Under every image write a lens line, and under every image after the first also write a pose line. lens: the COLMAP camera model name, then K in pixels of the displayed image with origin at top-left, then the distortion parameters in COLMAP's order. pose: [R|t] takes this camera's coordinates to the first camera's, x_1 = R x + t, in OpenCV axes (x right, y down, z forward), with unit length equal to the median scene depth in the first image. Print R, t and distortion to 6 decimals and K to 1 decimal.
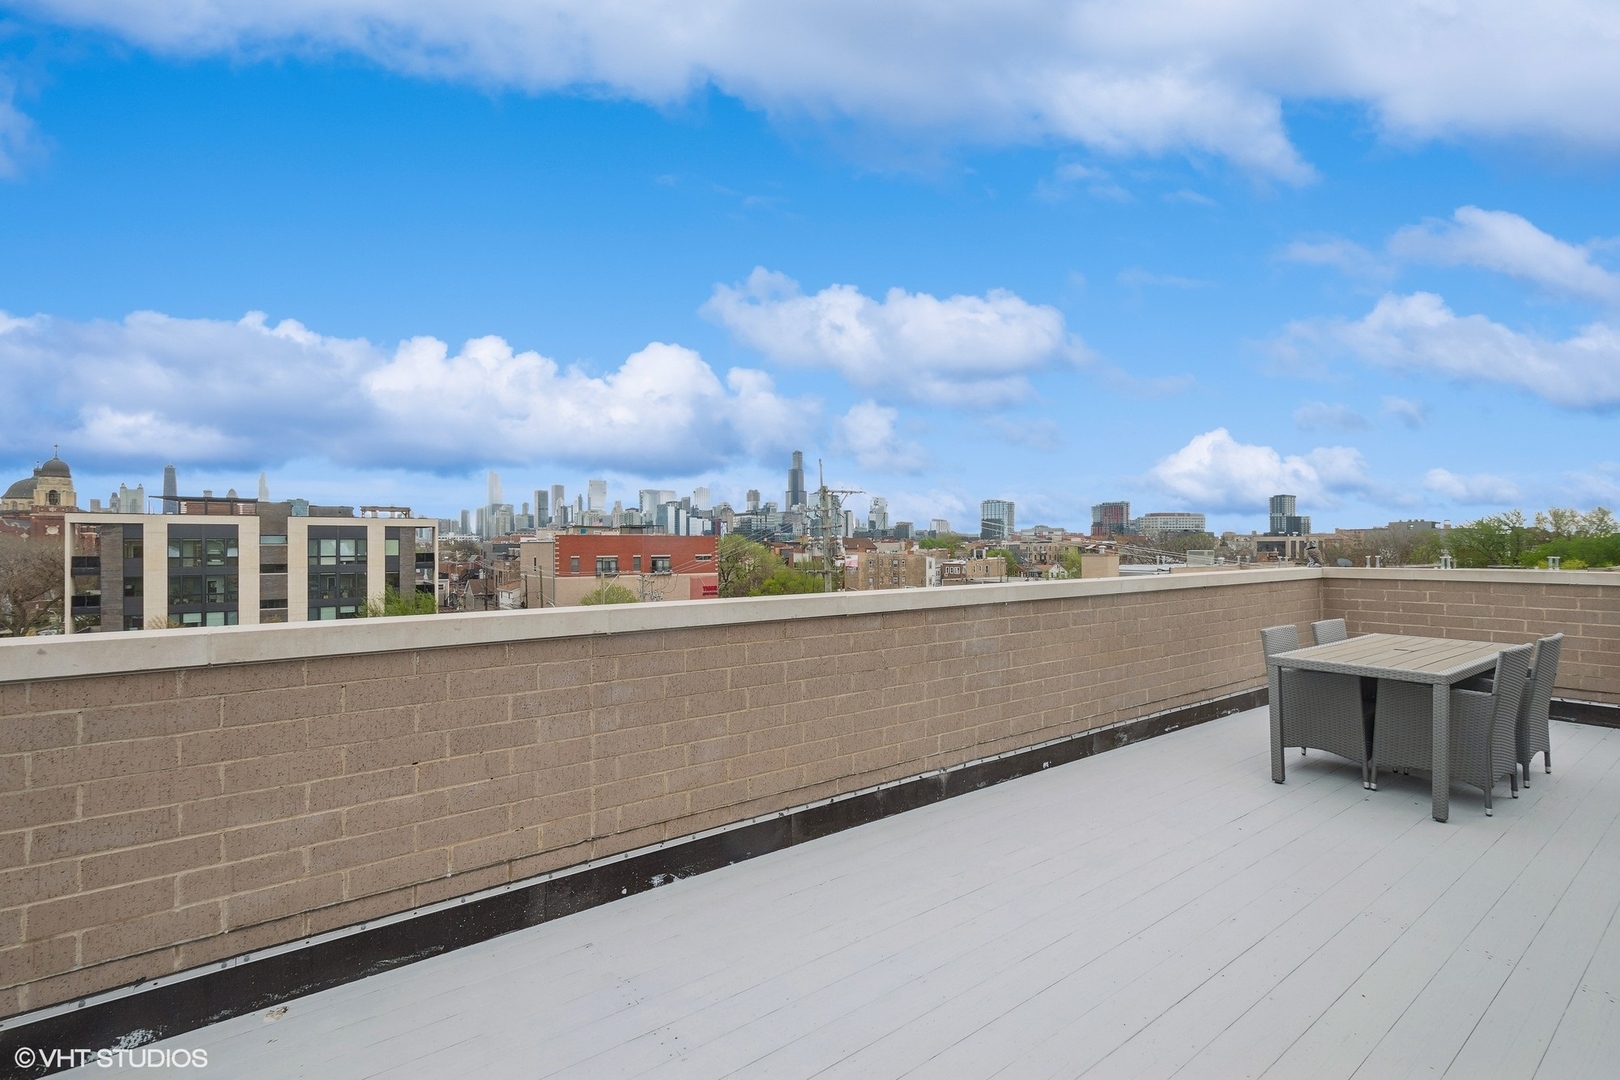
lens RADIAL K [[738.6, 0, 816.8], [0, 738.6, 547.9], [0, 0, 1]] dist [0.002487, 0.000155]
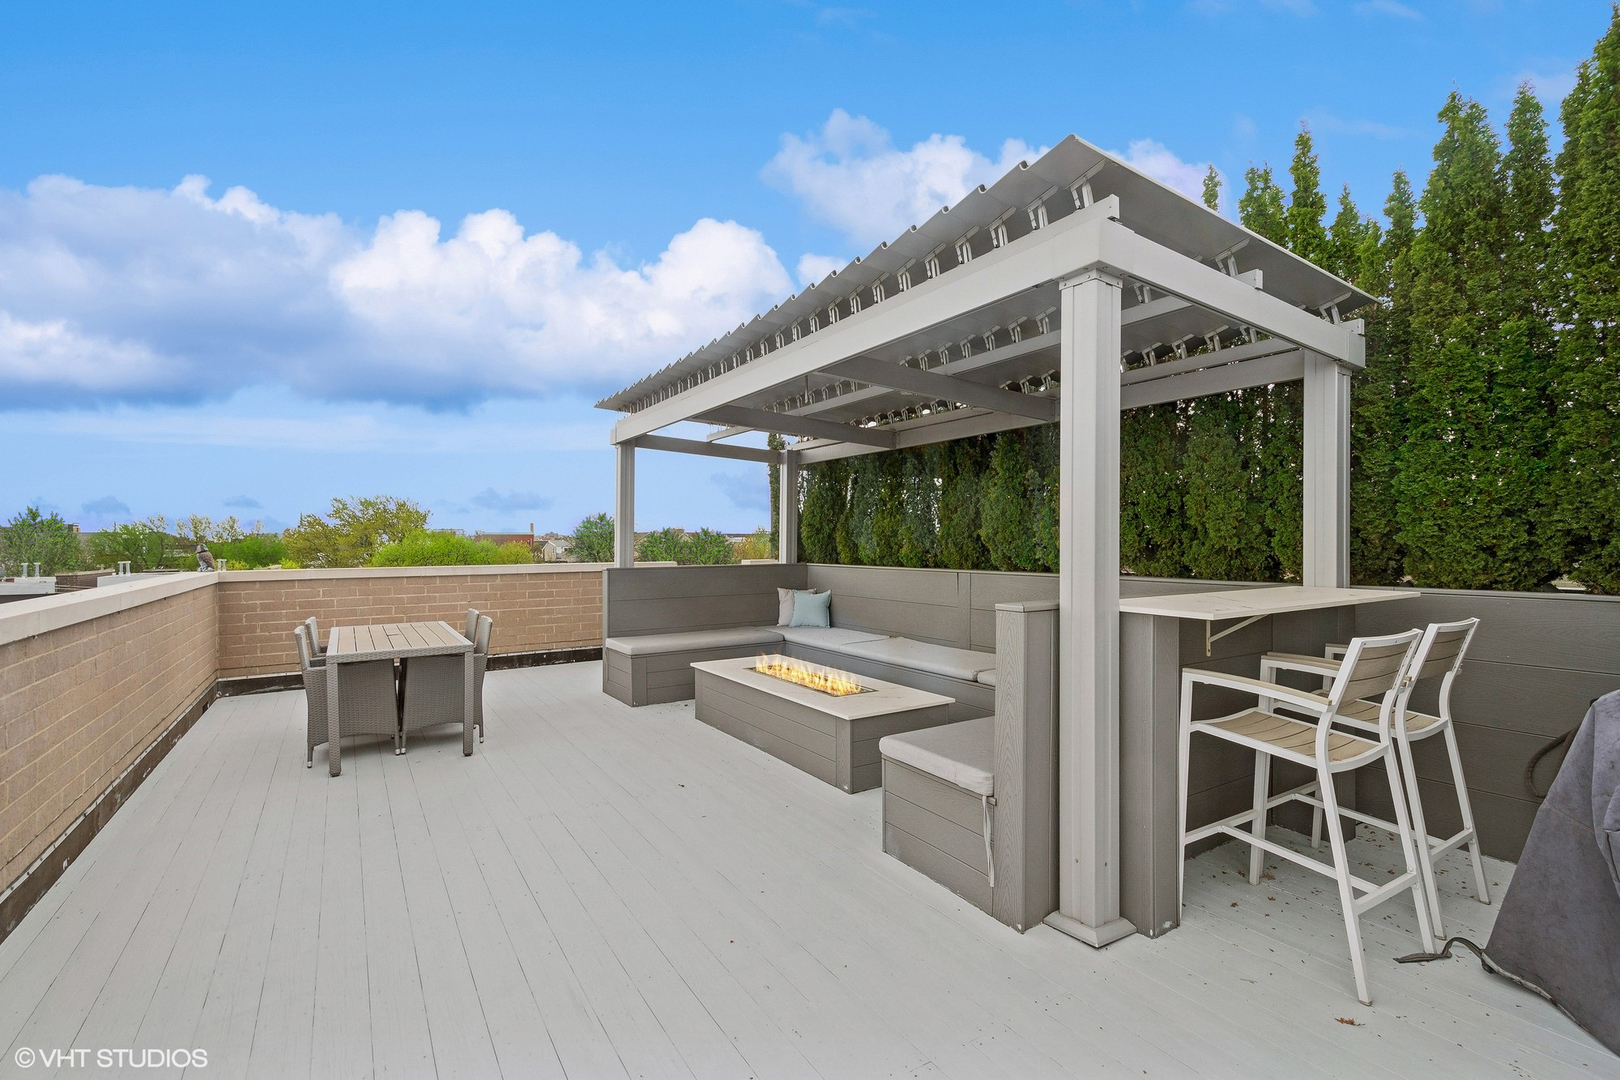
lens RADIAL K [[738.6, 0, 816.8], [0, 738.6, 547.9], [0, 0, 1]] dist [0.002487, 0.000155]
pose [[0.032578, -0.003559, 0.999463, -0.384332], [0.010005, 0.999945, 0.003234, 0.000097], [-0.999419, 0.009895, 0.032611, 0.279096]]
